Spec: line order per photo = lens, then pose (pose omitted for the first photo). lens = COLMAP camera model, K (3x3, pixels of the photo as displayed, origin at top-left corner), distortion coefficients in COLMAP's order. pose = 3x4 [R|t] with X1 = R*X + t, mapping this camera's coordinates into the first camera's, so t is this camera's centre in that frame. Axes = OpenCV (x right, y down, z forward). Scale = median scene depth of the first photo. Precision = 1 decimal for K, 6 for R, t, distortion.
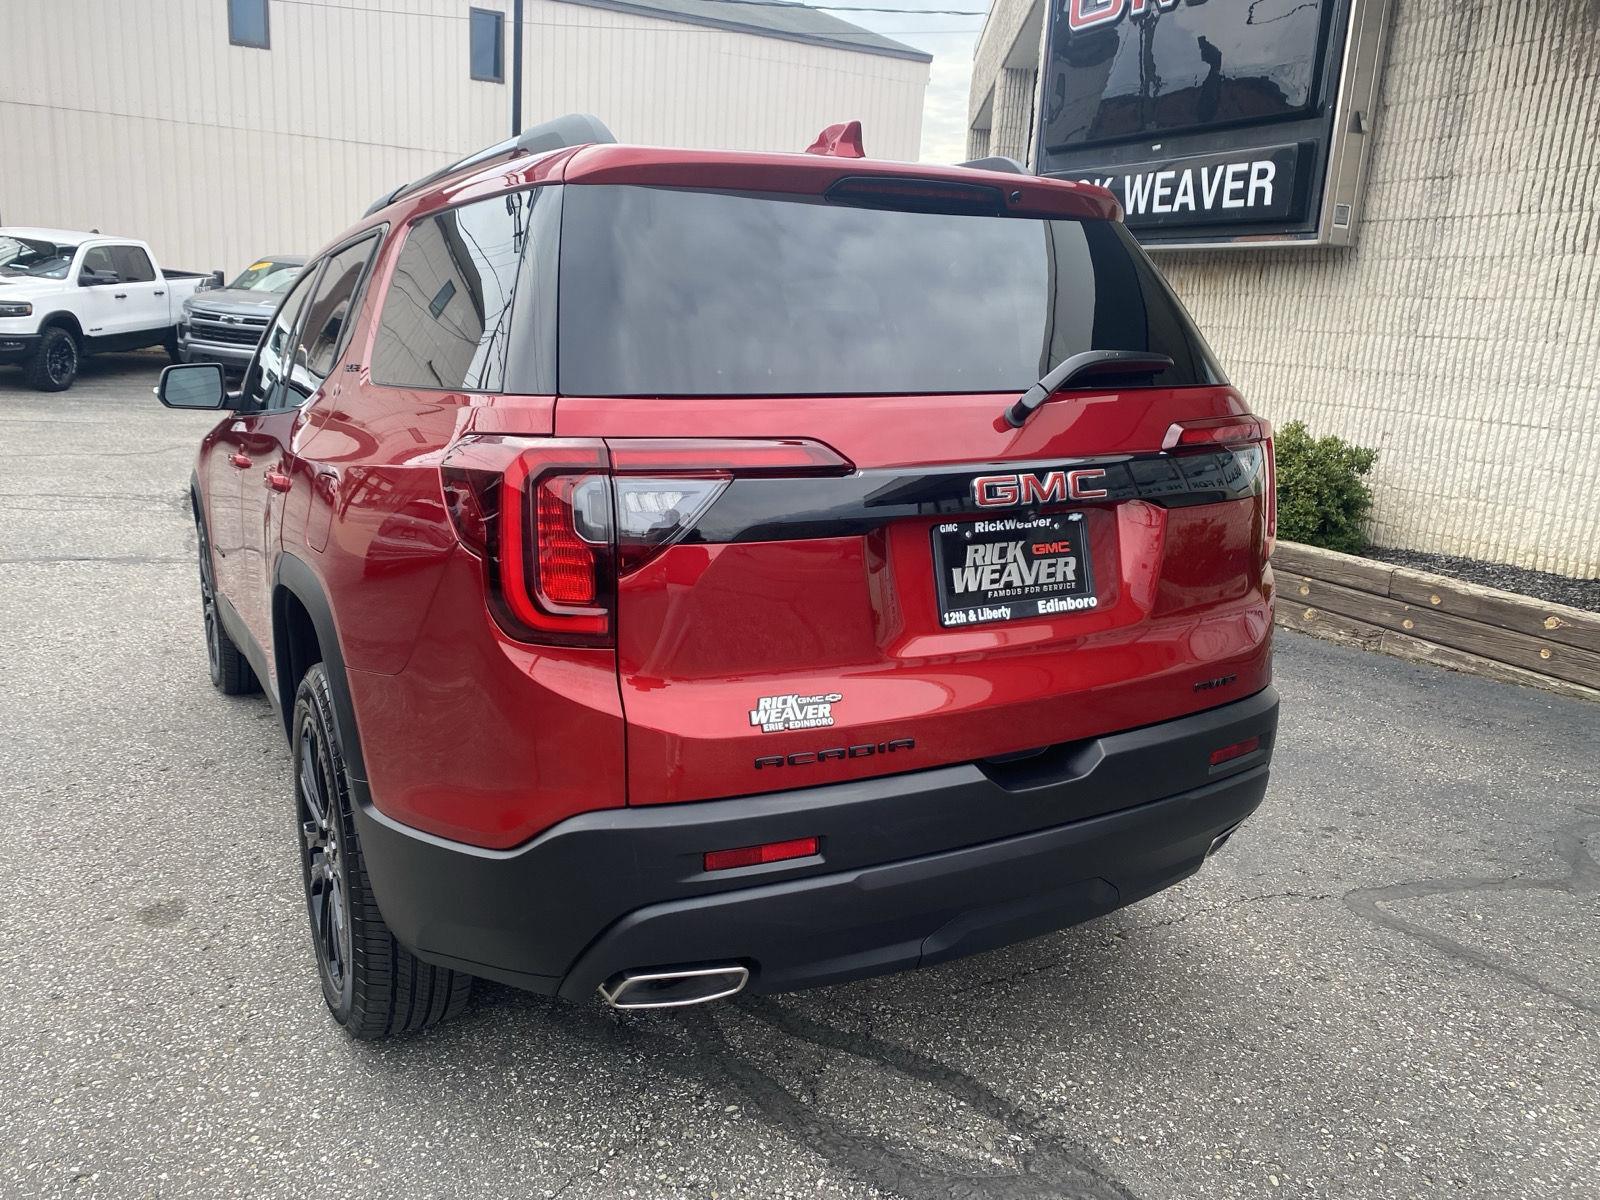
lens RADIAL K [[1220.9, 0, 796.4], [0, 1220.9, 599.1], [0, 0, 1]] dist [0.025031, -0.017163]
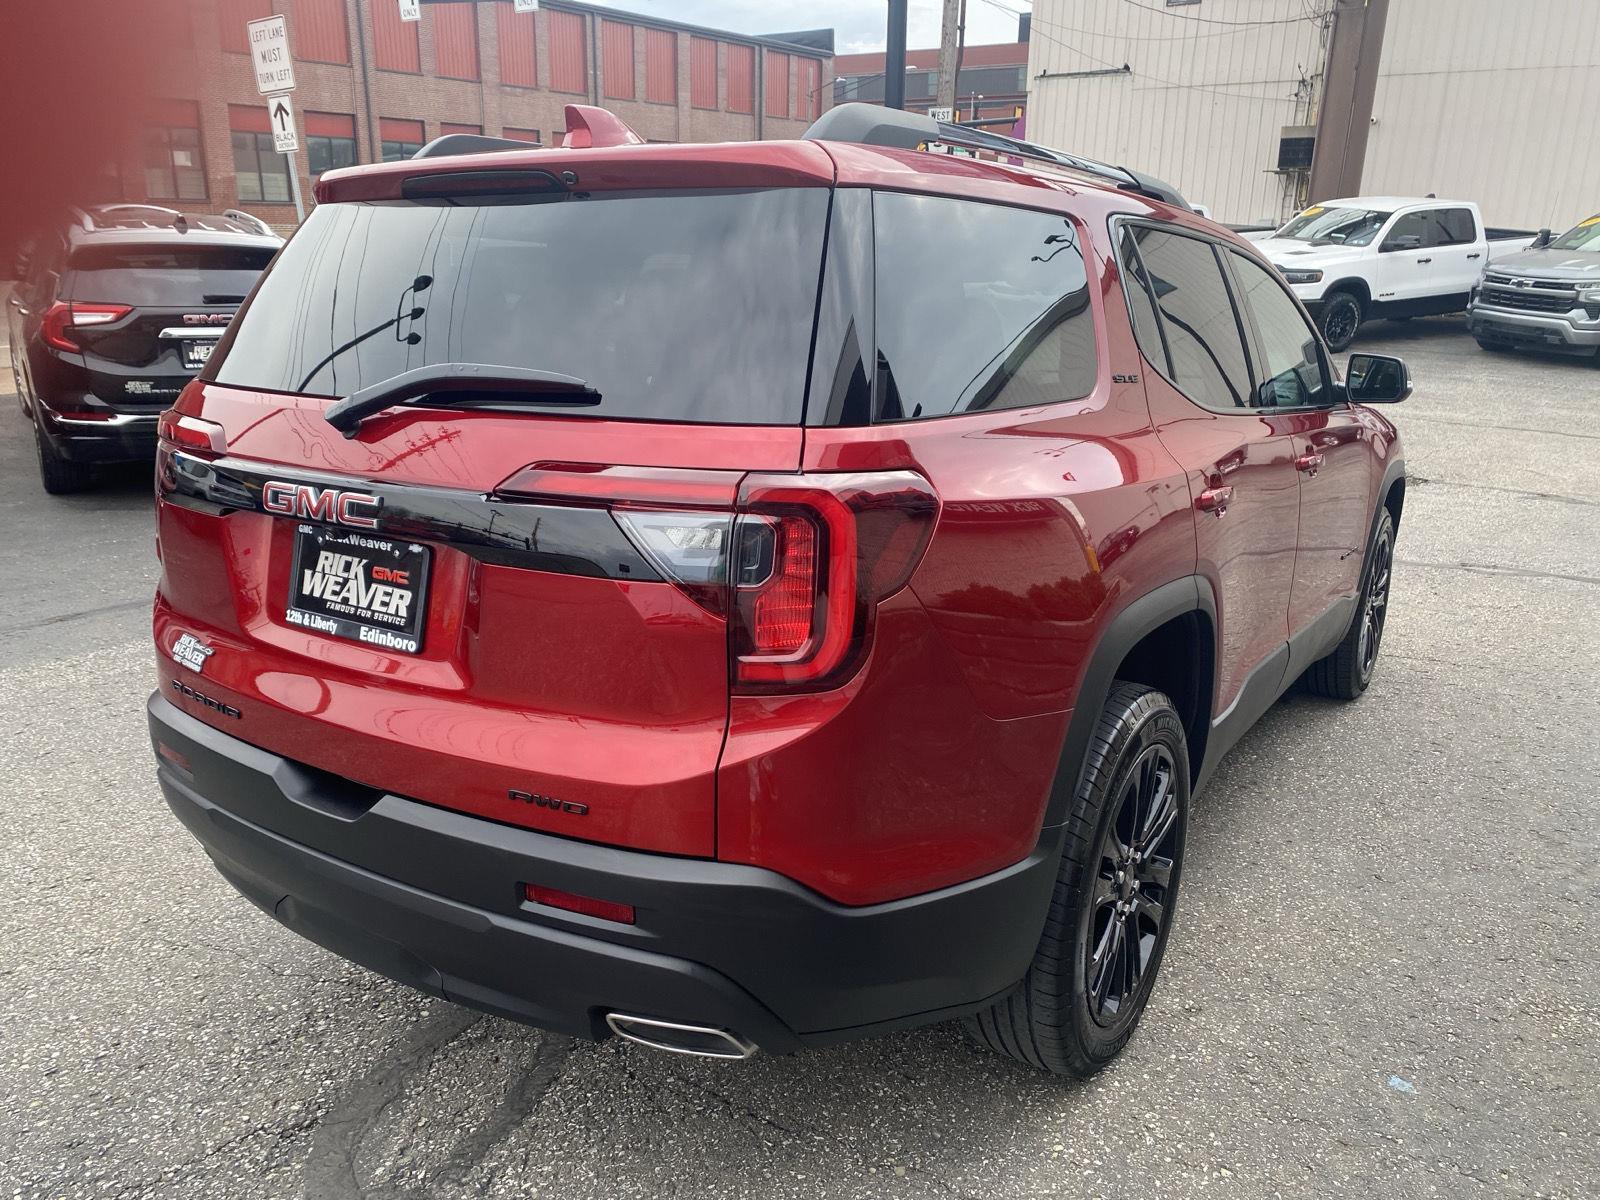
lens RADIAL K [[1220.9, 0, 809.0], [0, 1220.9, 608.8], [0, 0, 1]] dist [0.025031, -0.017163]
pose [[0.460172, 0.222492, -0.859500, 0.372111], [-0.189006, 0.970449, 0.150019, -0.069593], [0.867478, 0.093416, 0.488625, 0.268835]]
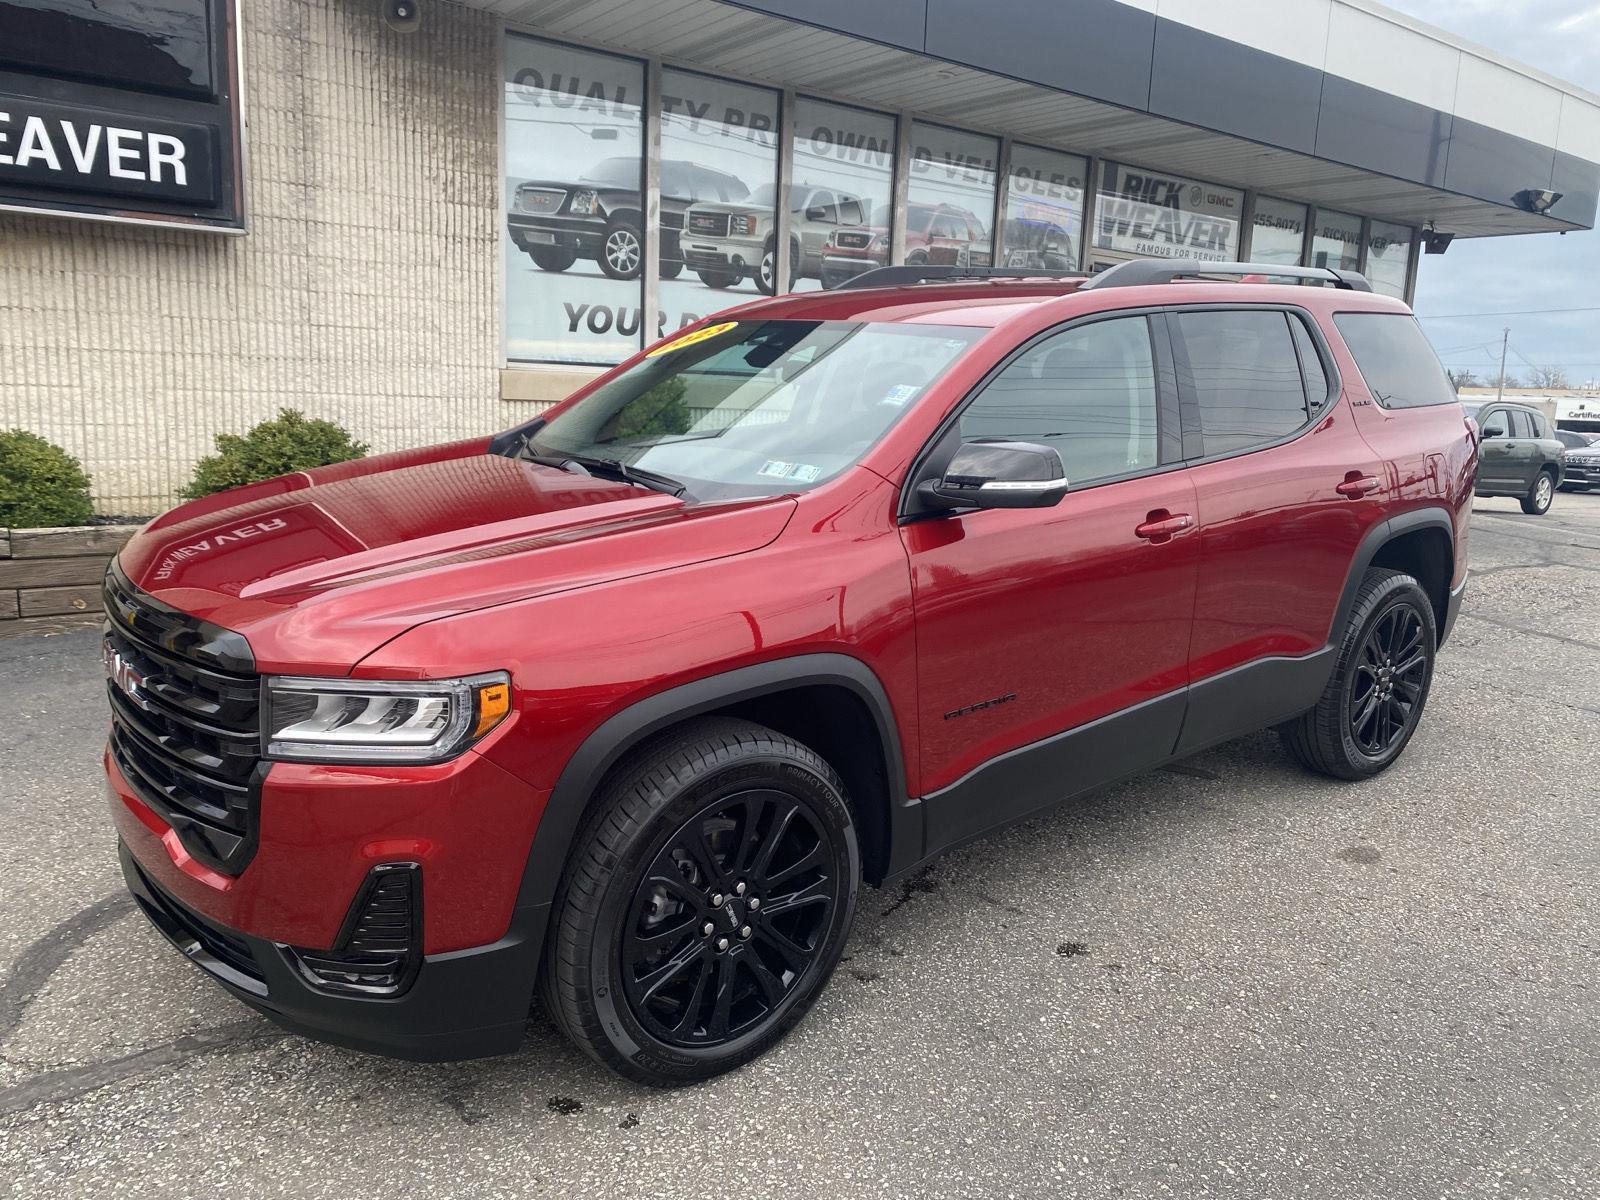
lens RADIAL K [[1220.9, 0, 801.0], [0, 1220.9, 602.9], [0, 0, 1]] dist [0.025031, -0.017163]
pose [[-0.180487, -0.234339, 0.955254, -0.767241], [0.174943, 0.948069, 0.265630, -0.207335], [-0.967894, 0.215058, -0.130119, 0.823839]]
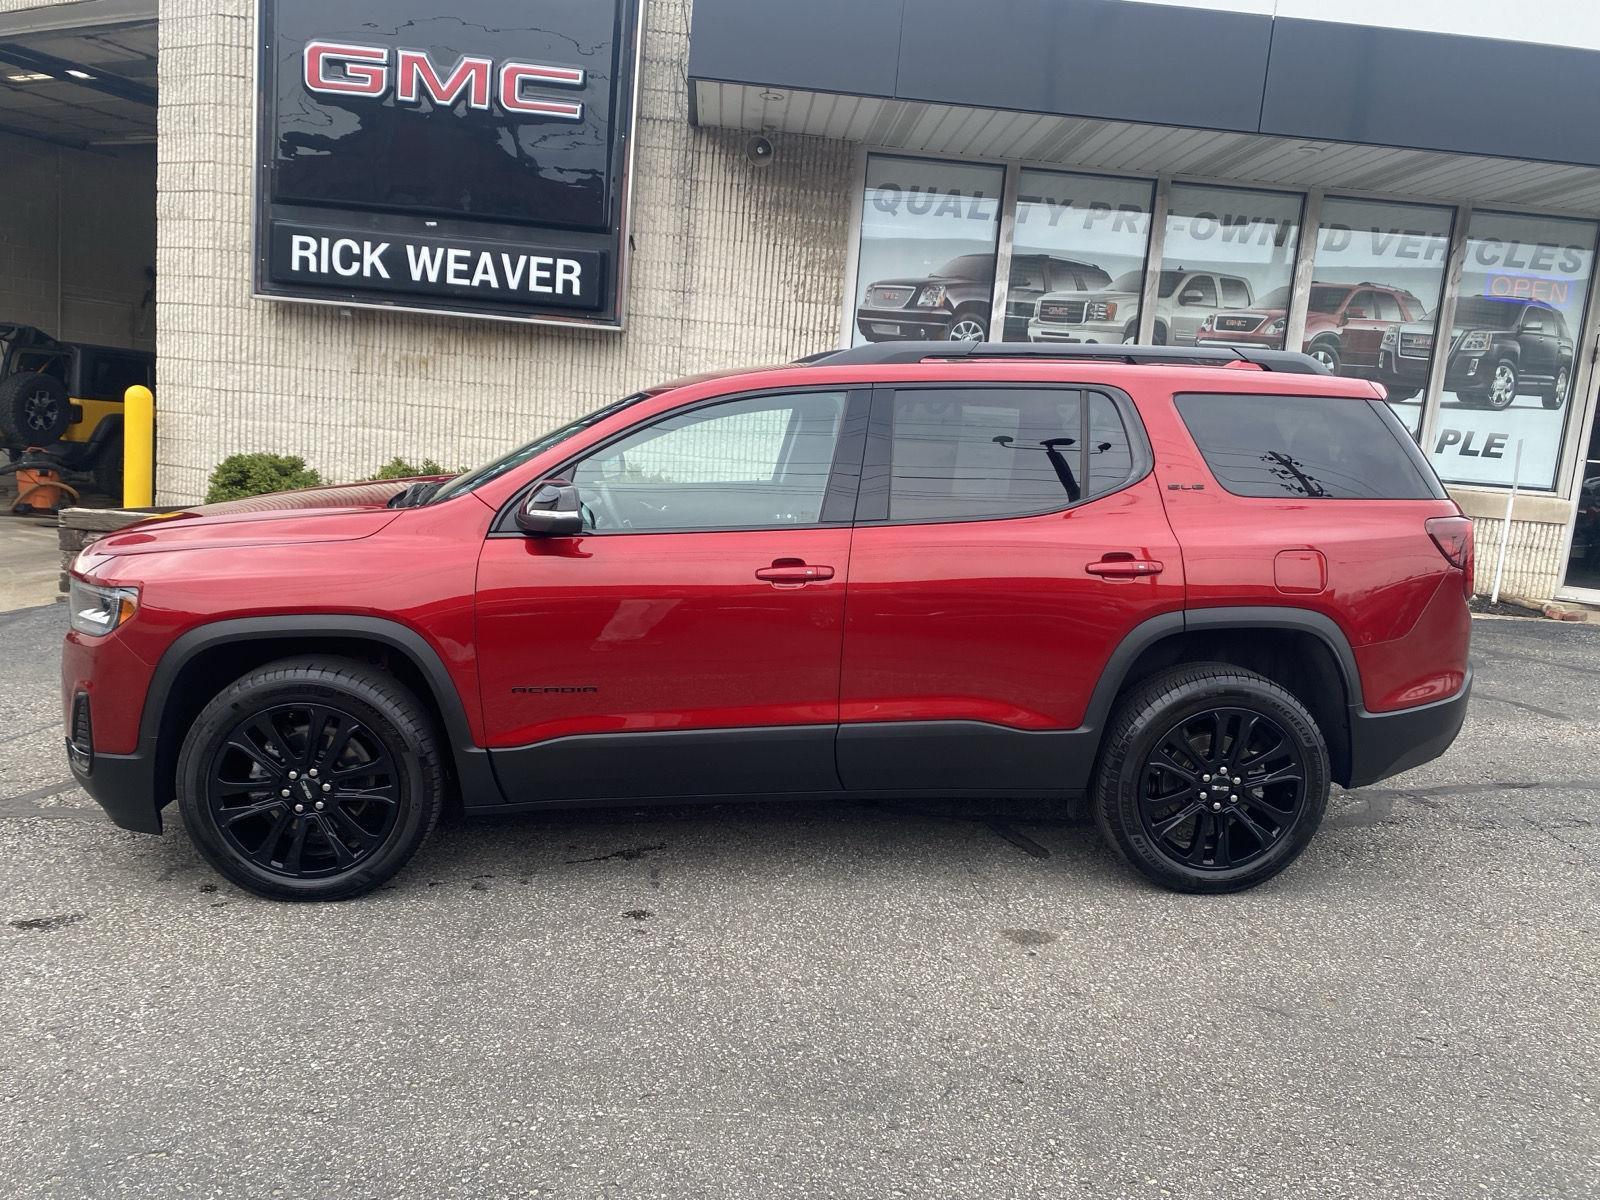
lens RADIAL K [[1220.9, 0, 786.0], [0, 1220.9, 621.8], [0, 0, 1]] dist [0.025031, -0.017163]
pose [[0.401375, -0.167535, 0.900461, -0.825571], [0.151207, 0.981759, 0.115262, -0.114085], [-0.903346, 0.089893, 0.419386, 0.336862]]
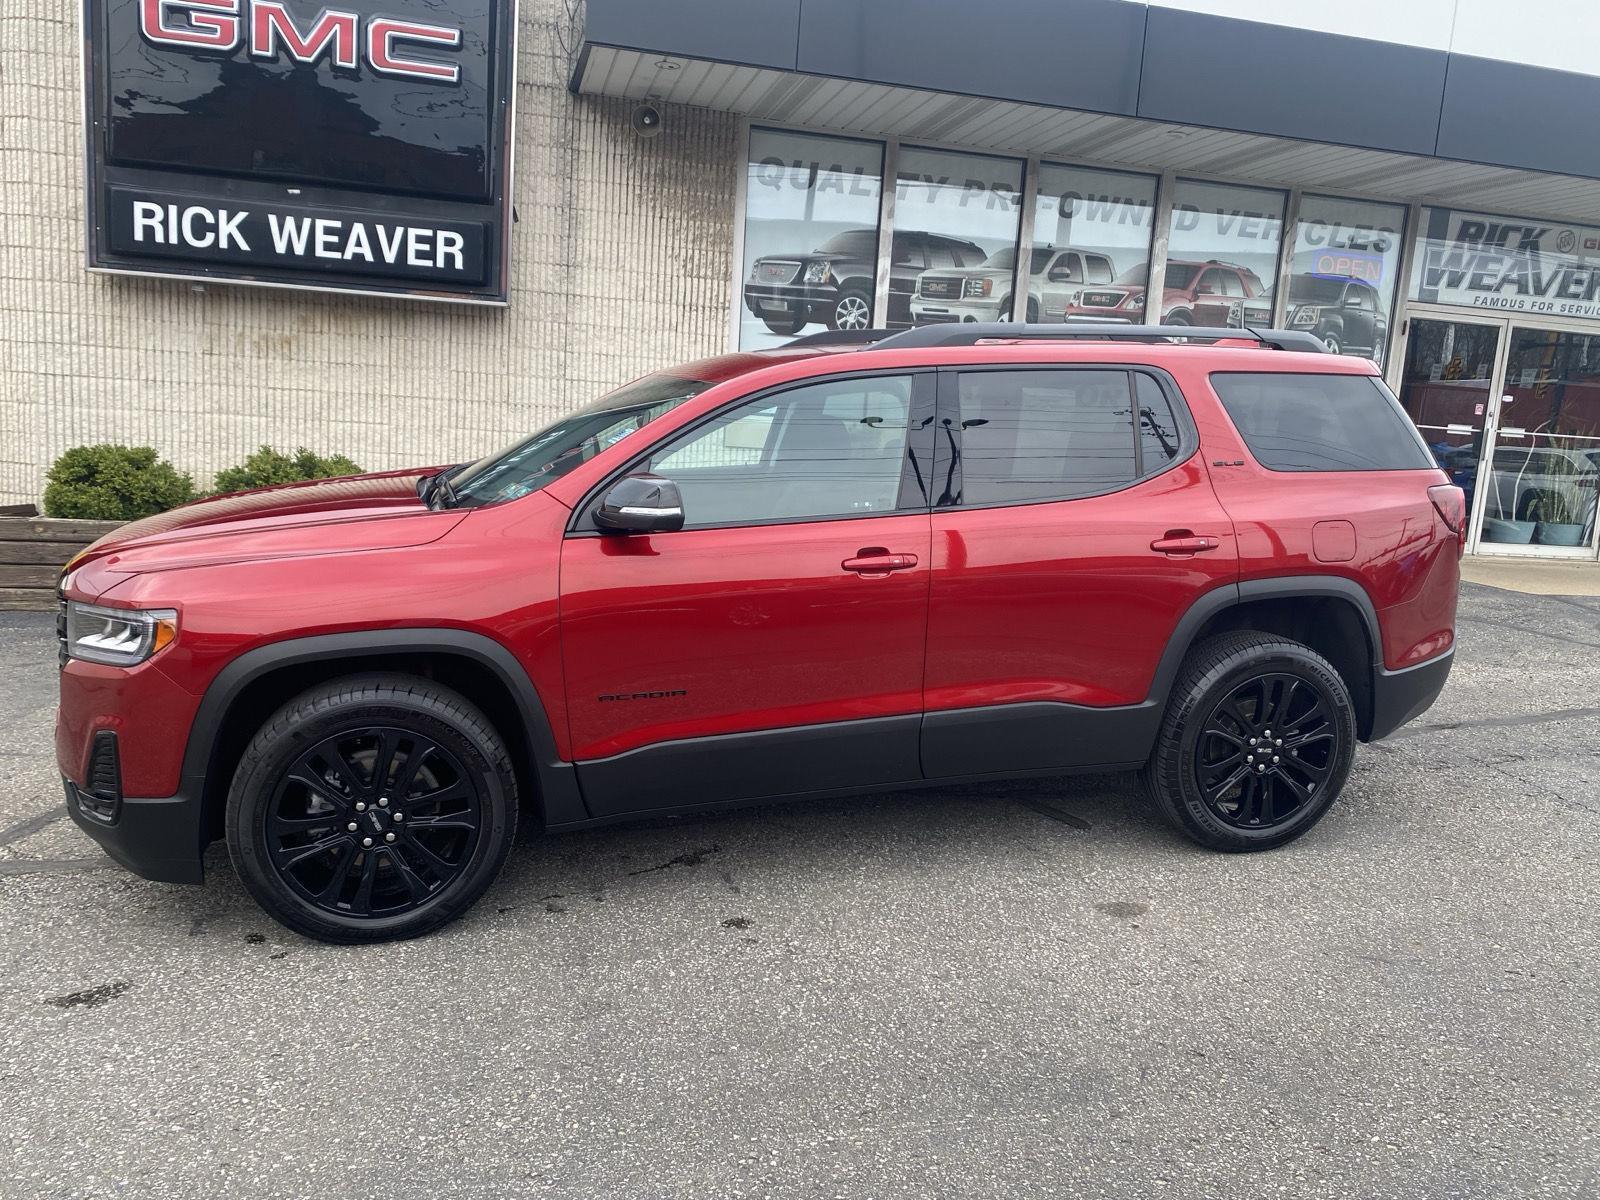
lens RADIAL K [[1220.9, 0, 792.5], [0, 1220.9, 612.1], [0, 0, 1]] dist [0.025031, -0.017163]
pose [[0.221176, -0.196237, 0.955286, -0.856949], [0.171282, 0.972136, 0.160041, -0.146744], [-0.960075, 0.128226, 0.248625, 0.483435]]
